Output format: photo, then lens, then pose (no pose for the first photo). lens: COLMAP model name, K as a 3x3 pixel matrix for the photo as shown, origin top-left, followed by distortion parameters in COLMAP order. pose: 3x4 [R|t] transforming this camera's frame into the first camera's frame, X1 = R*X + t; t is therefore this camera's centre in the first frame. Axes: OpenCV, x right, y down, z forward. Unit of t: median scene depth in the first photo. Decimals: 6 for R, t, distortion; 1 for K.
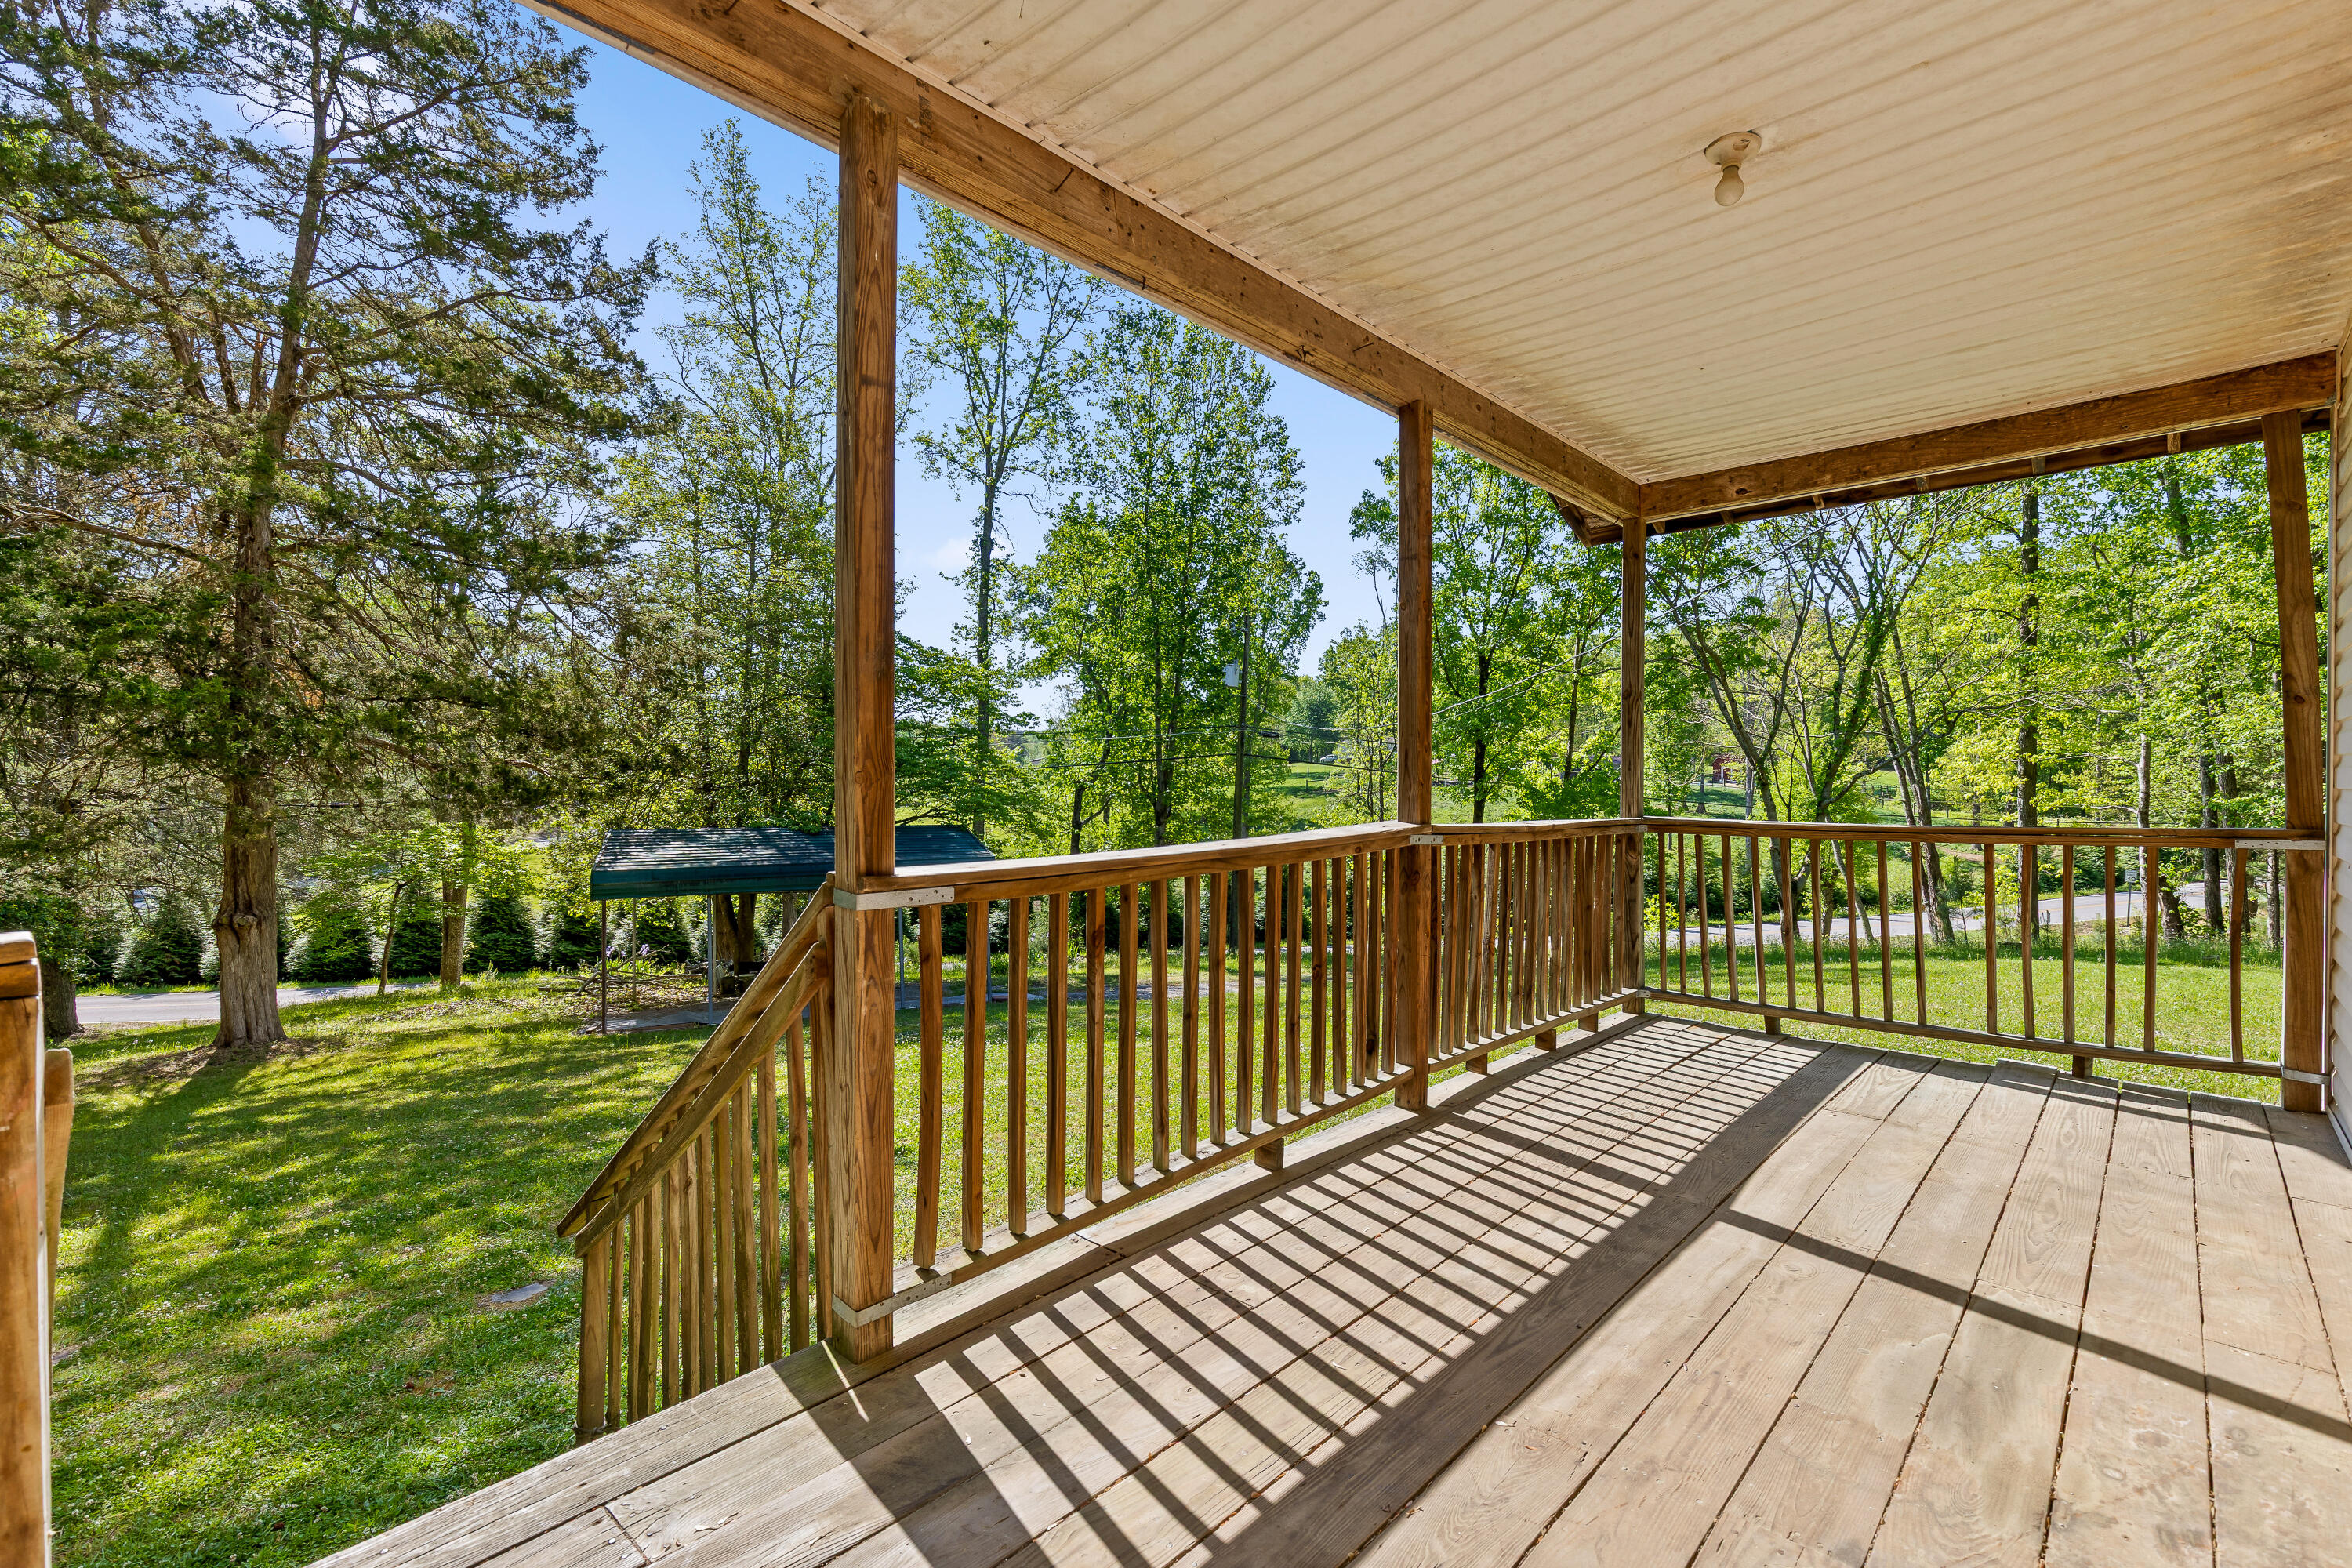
lens RADIAL K [[1077.3, 0, 1176.1], [0, 1077.3, 773.4], [0, 0, 1]] dist [0.004878, 0.000018]
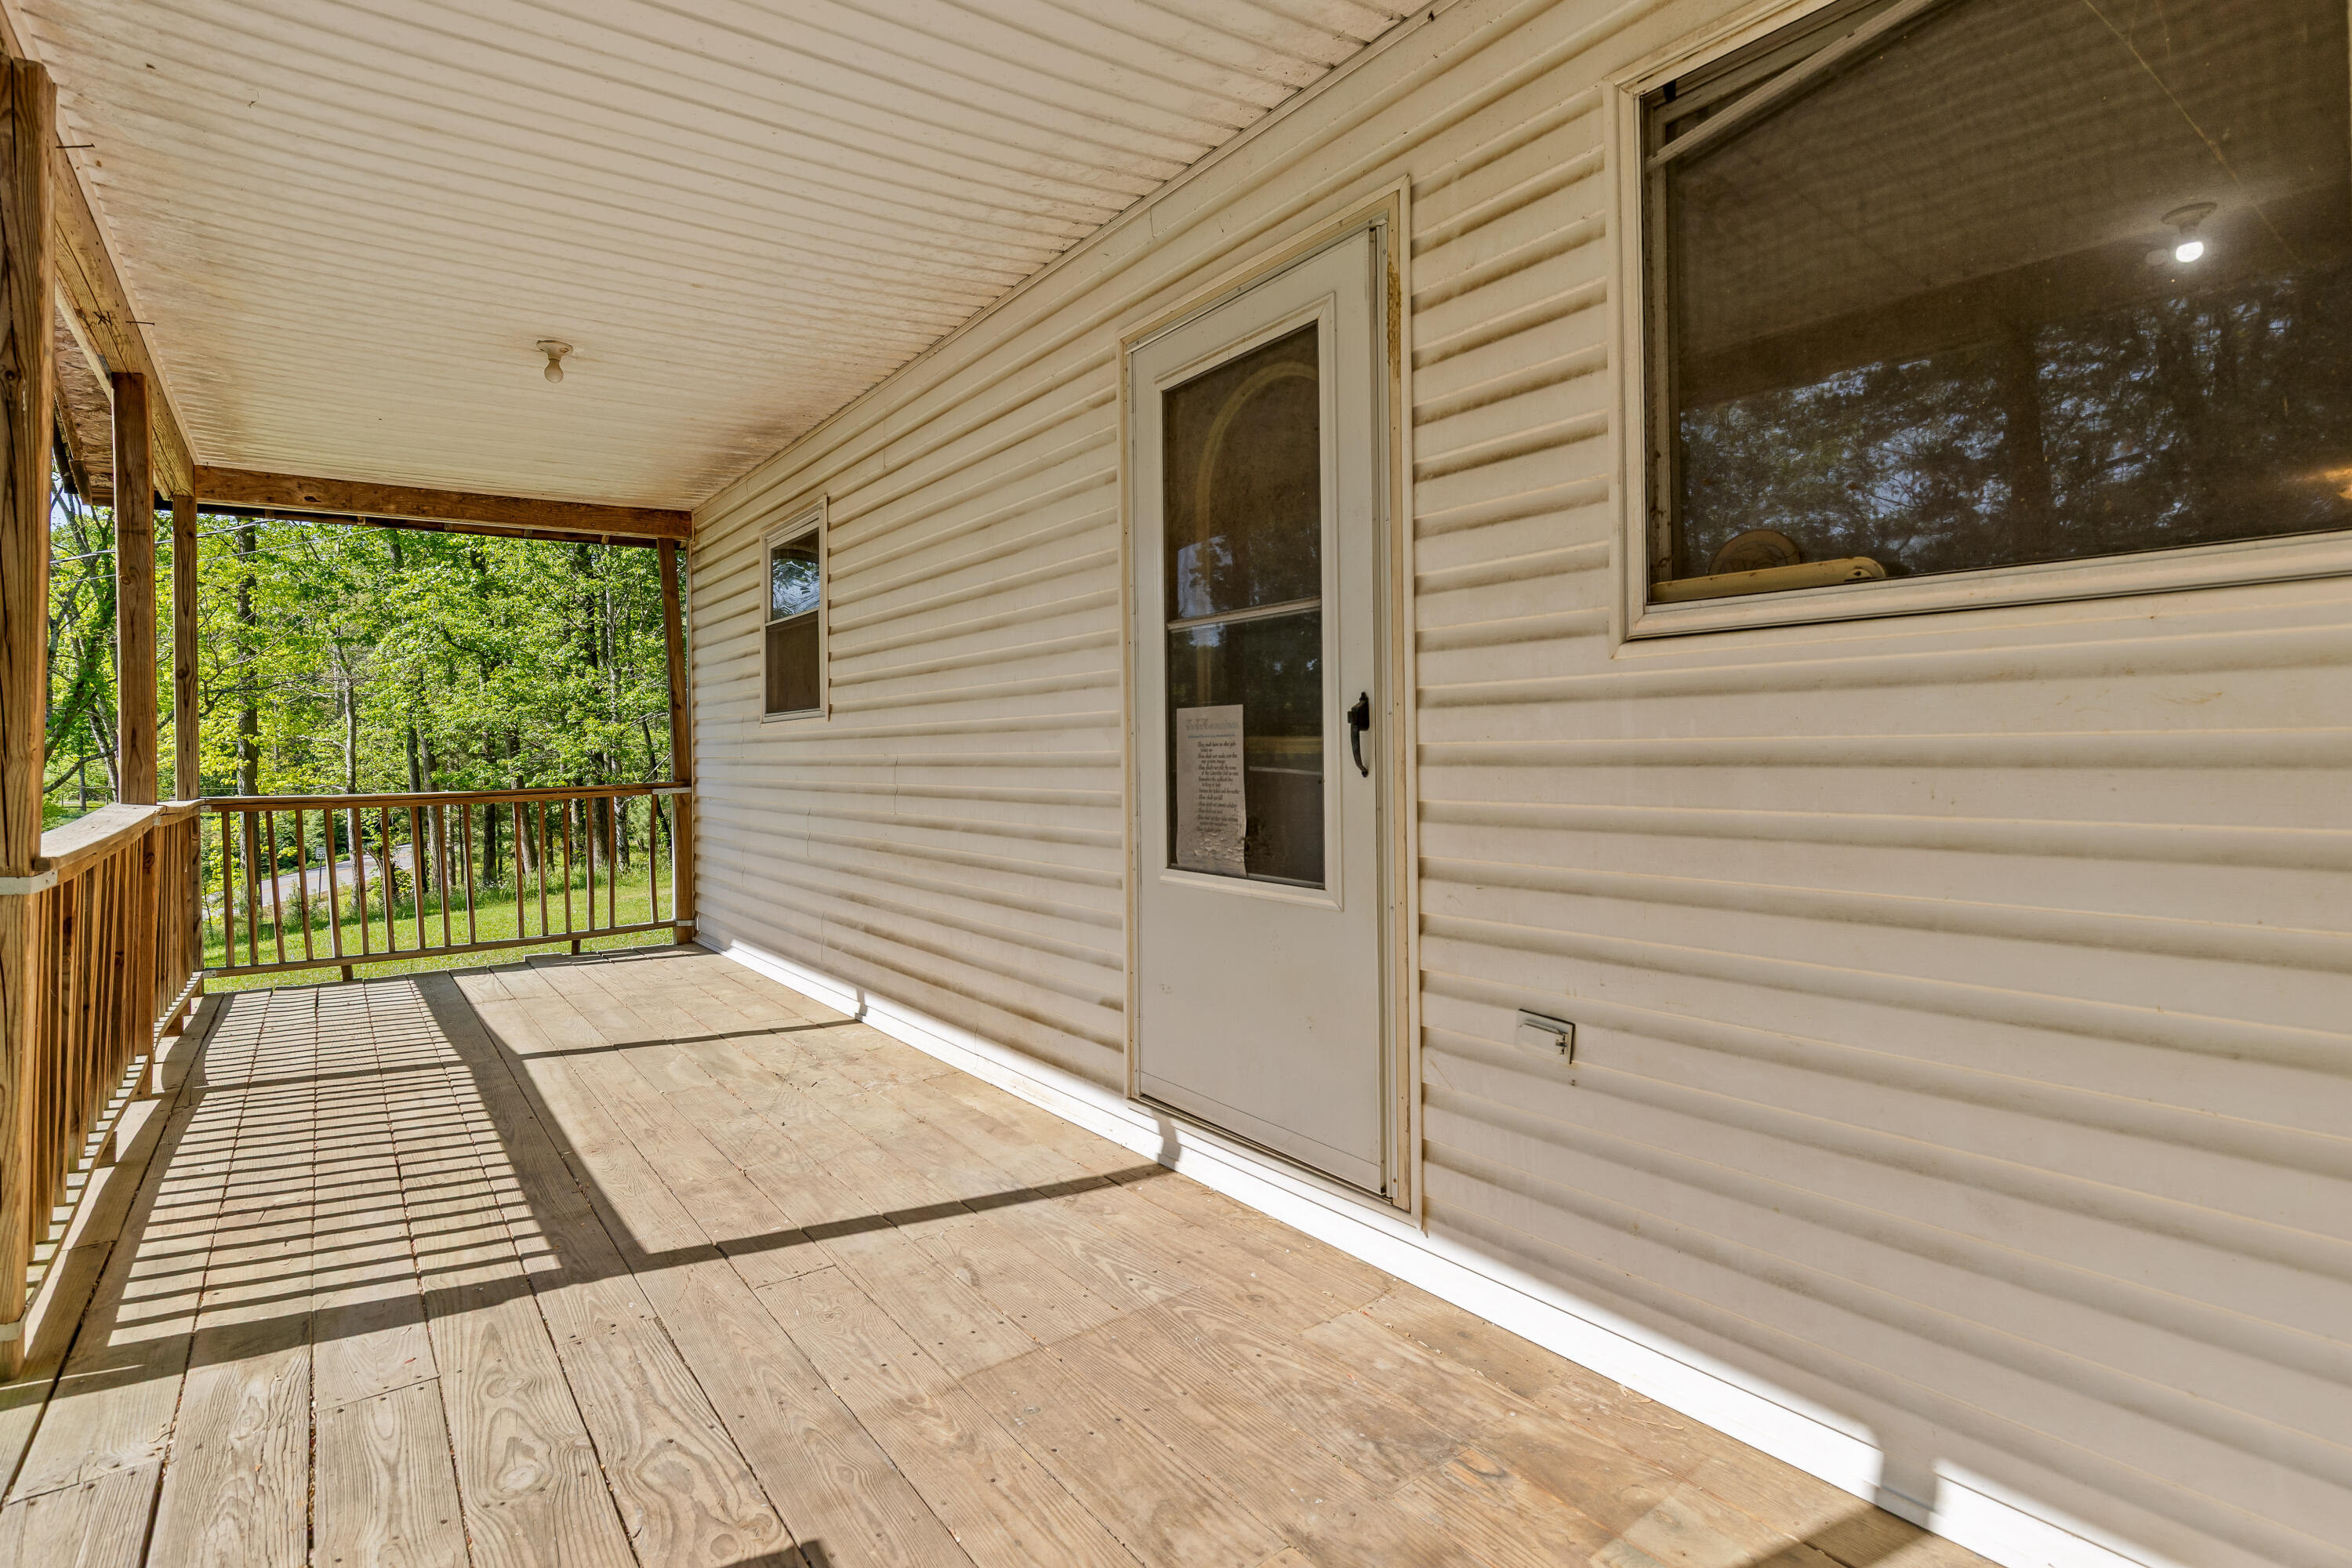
lens RADIAL K [[1125.0, 0, 1182.7], [0, 1125.0, 769.8], [0, 0, 1]] dist [0.005374, 0.000175]
pose [[0.168183, -0.022494, 0.985499, -0.550804], [0.009622, 0.999729, 0.021177, 0.001013], [-0.985709, 0.005921, 0.168354, -0.091112]]
